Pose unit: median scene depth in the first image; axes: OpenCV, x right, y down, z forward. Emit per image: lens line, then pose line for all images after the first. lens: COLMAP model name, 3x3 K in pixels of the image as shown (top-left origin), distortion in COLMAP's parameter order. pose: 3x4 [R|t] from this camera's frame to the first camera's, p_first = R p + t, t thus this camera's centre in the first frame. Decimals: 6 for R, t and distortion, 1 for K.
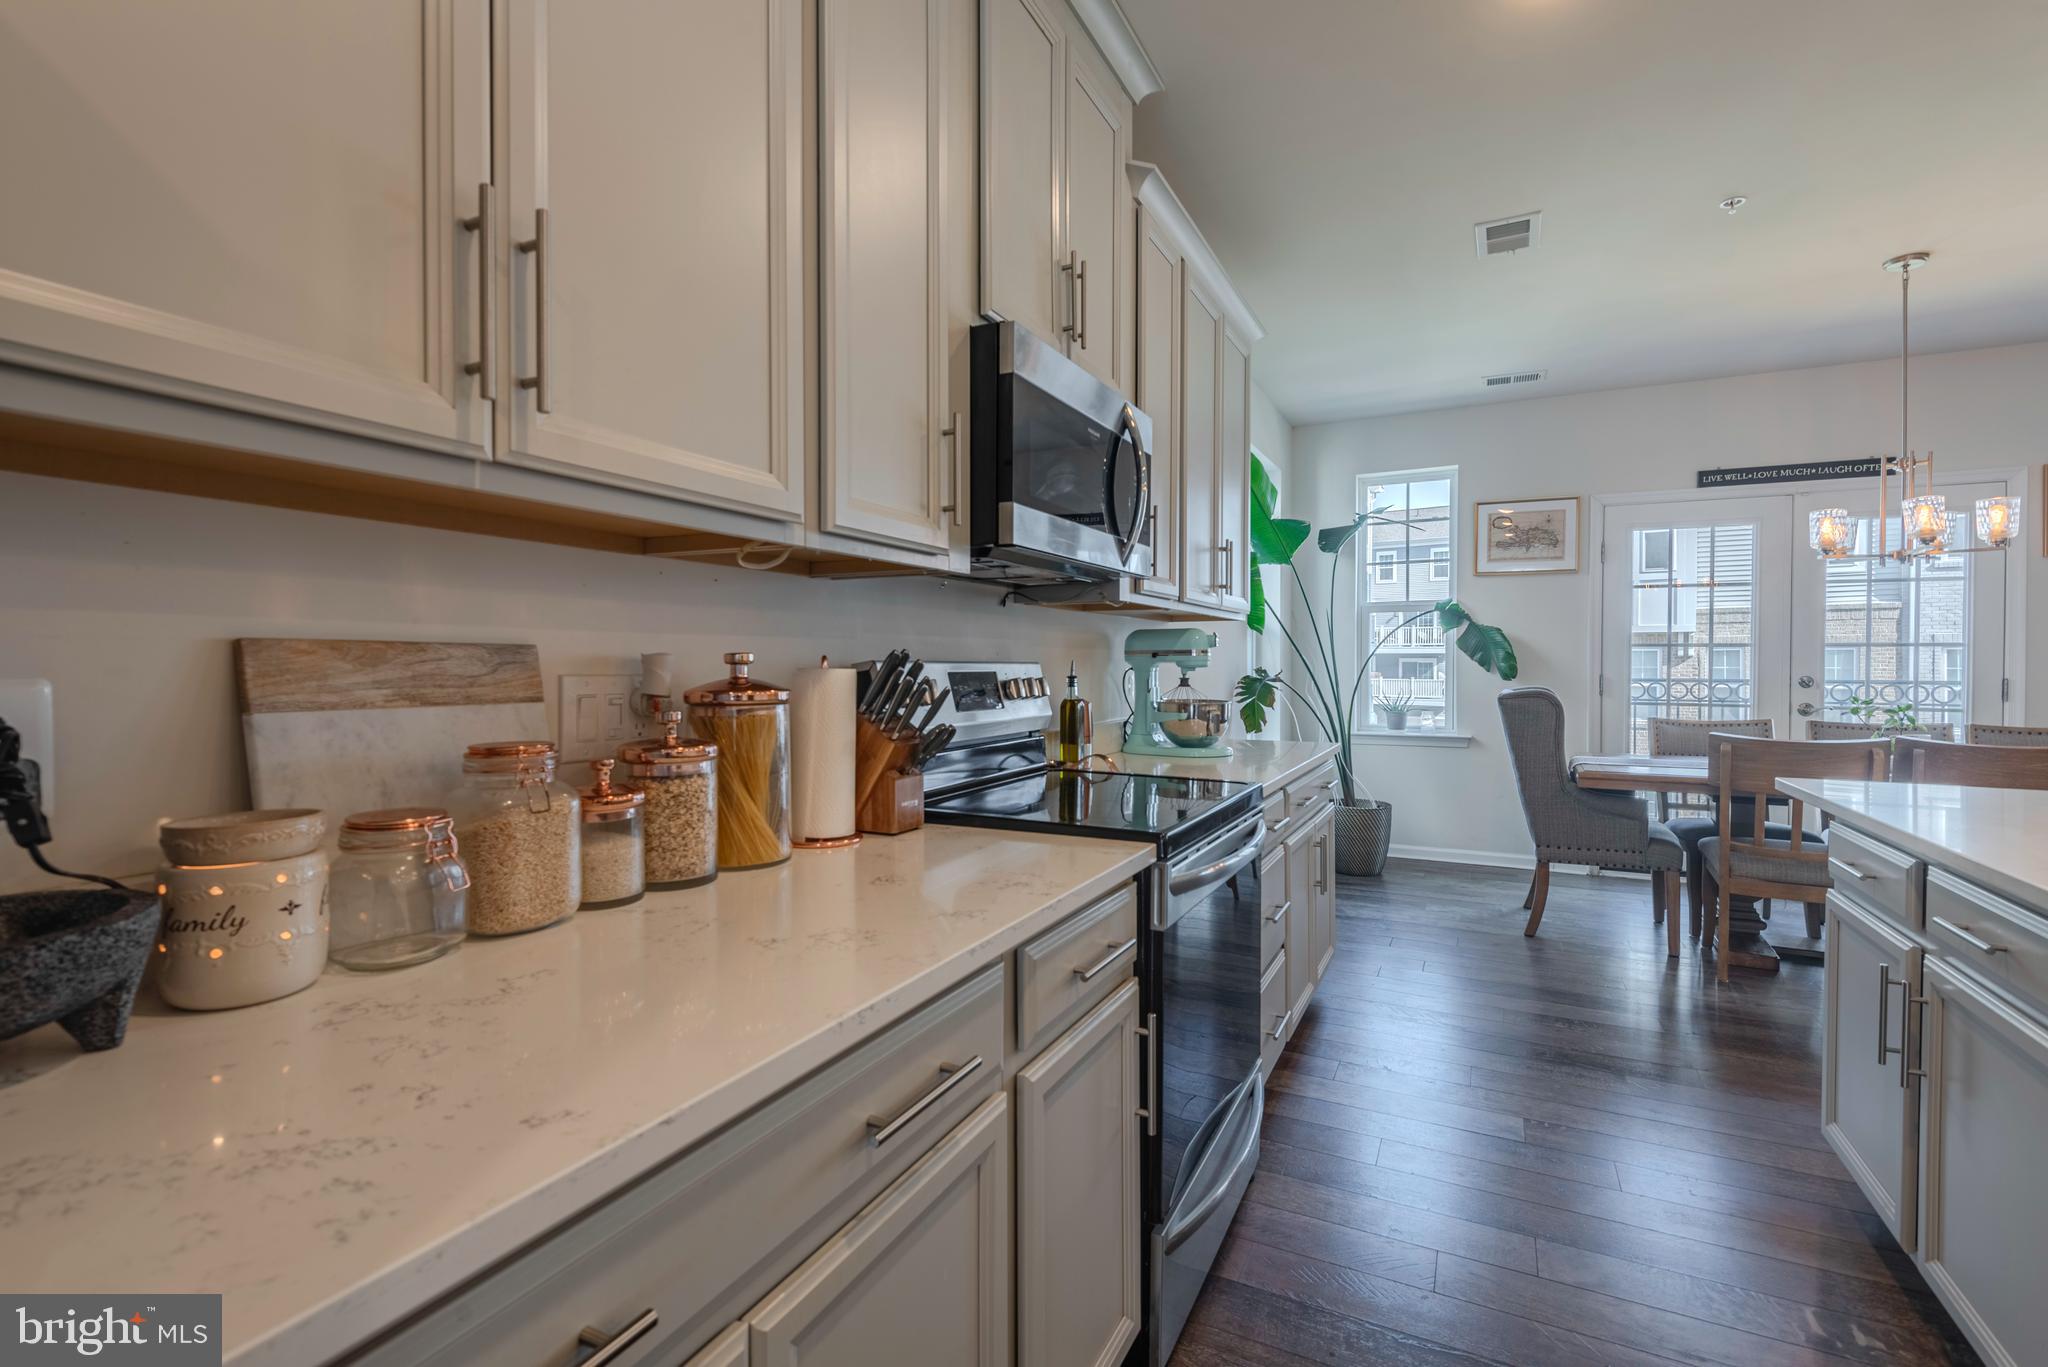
lens RADIAL K [[941.5, 0, 1028.9], [0, 941.5, 664.5], [0, 0, 1]] dist [0.038471, -0.026416]
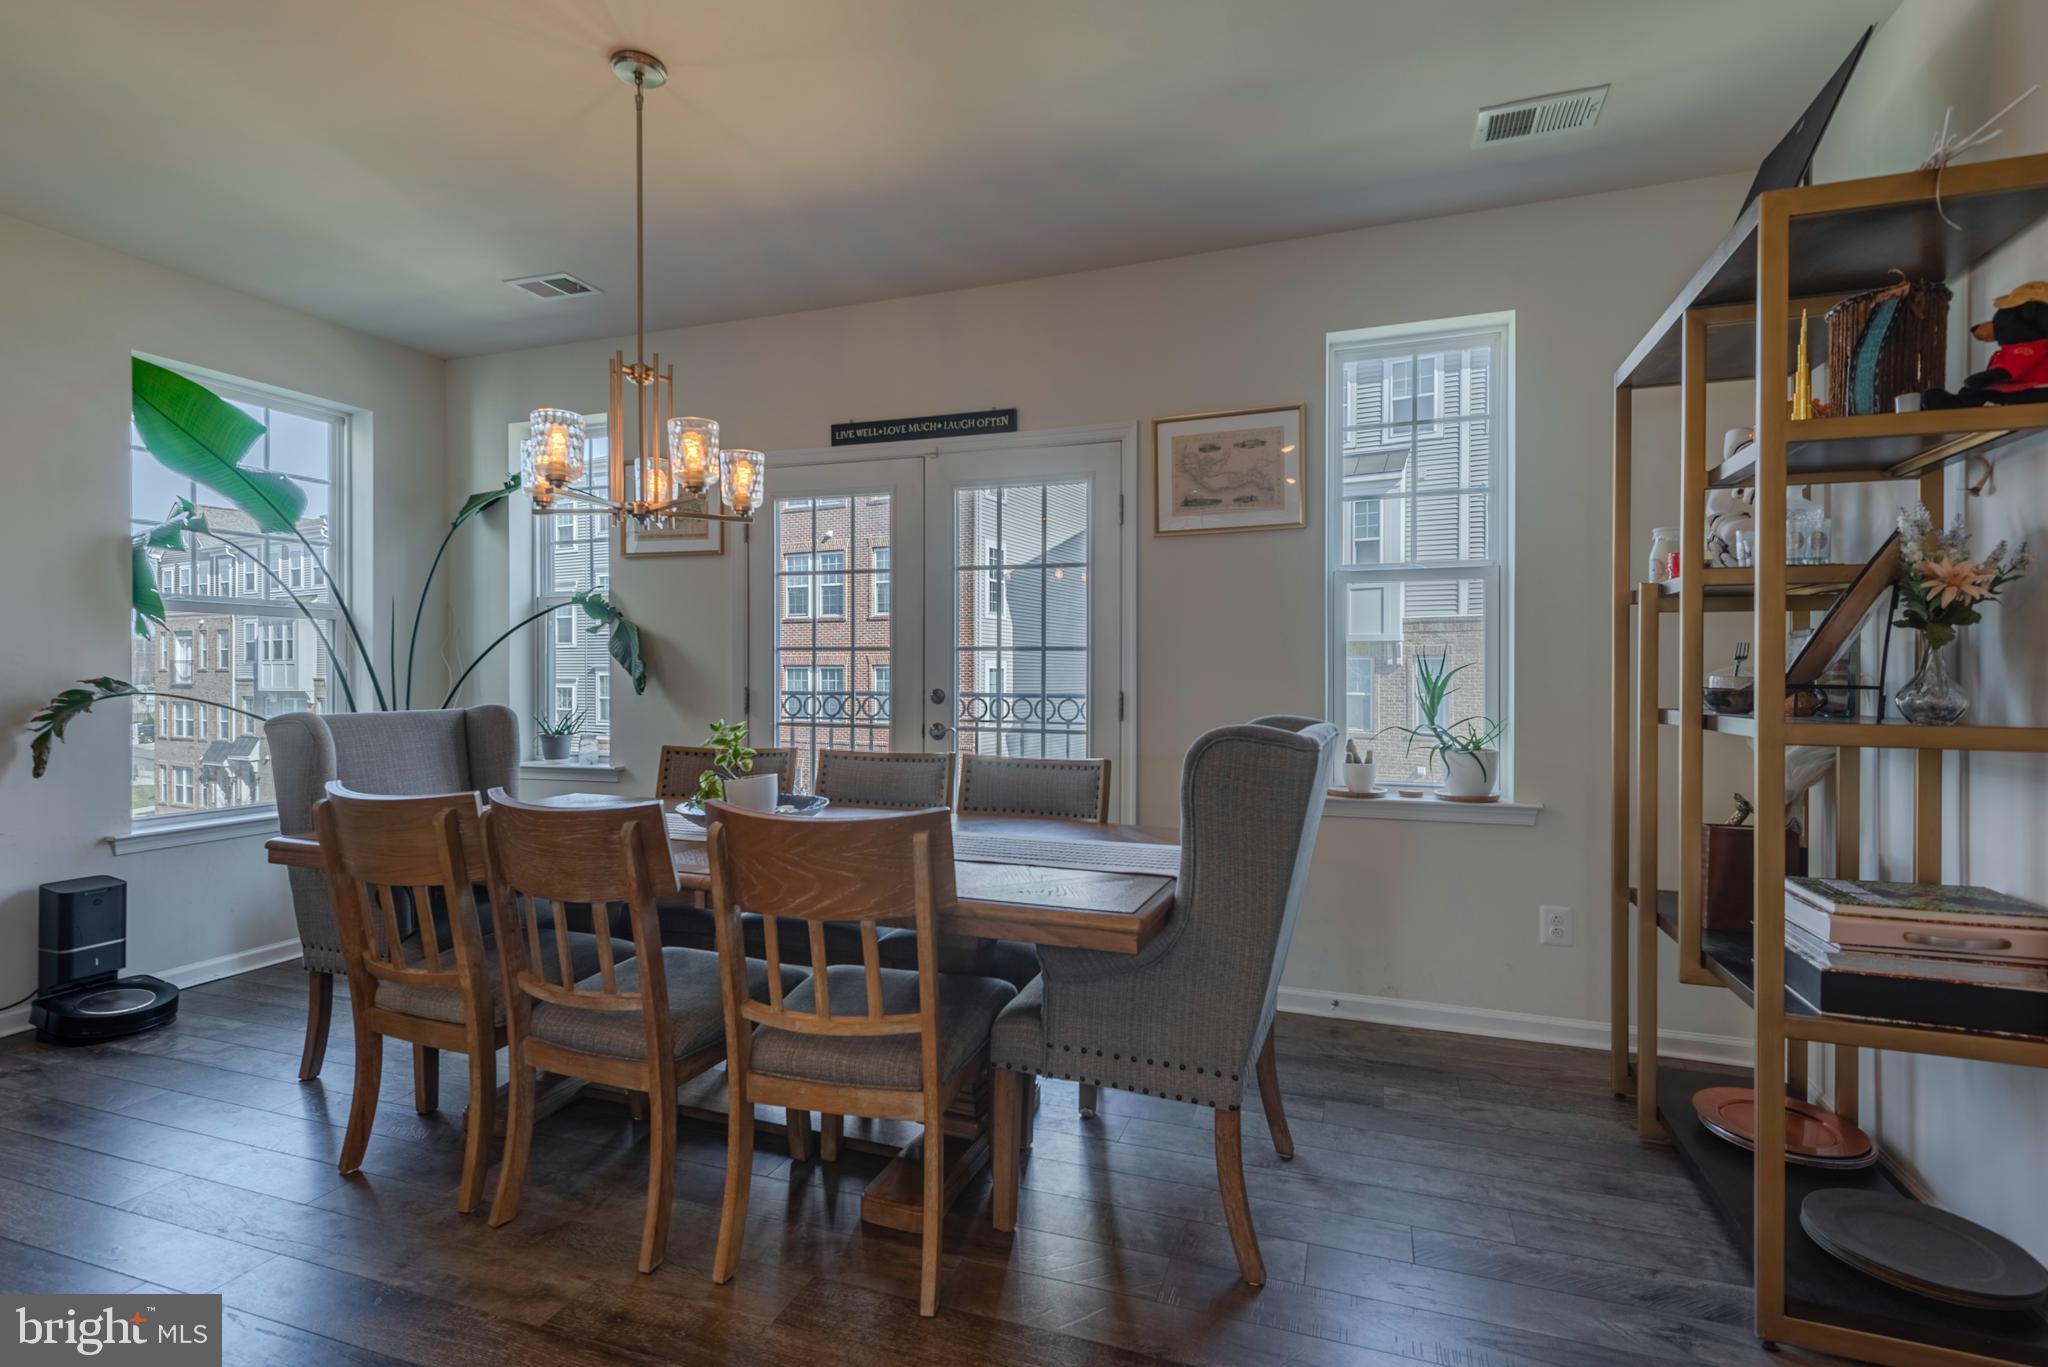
lens RADIAL K [[930.1, 0, 1037.6], [0, 930.1, 667.9], [0, 0, 1]] dist [0.052842, -0.025420]
pose [[0.992491, 0.000932, 0.122315, 0.803906], [0.000017, 0.999970, -0.007756, 0.001234], [-0.122319, 0.007700, 0.992461, 0.233998]]
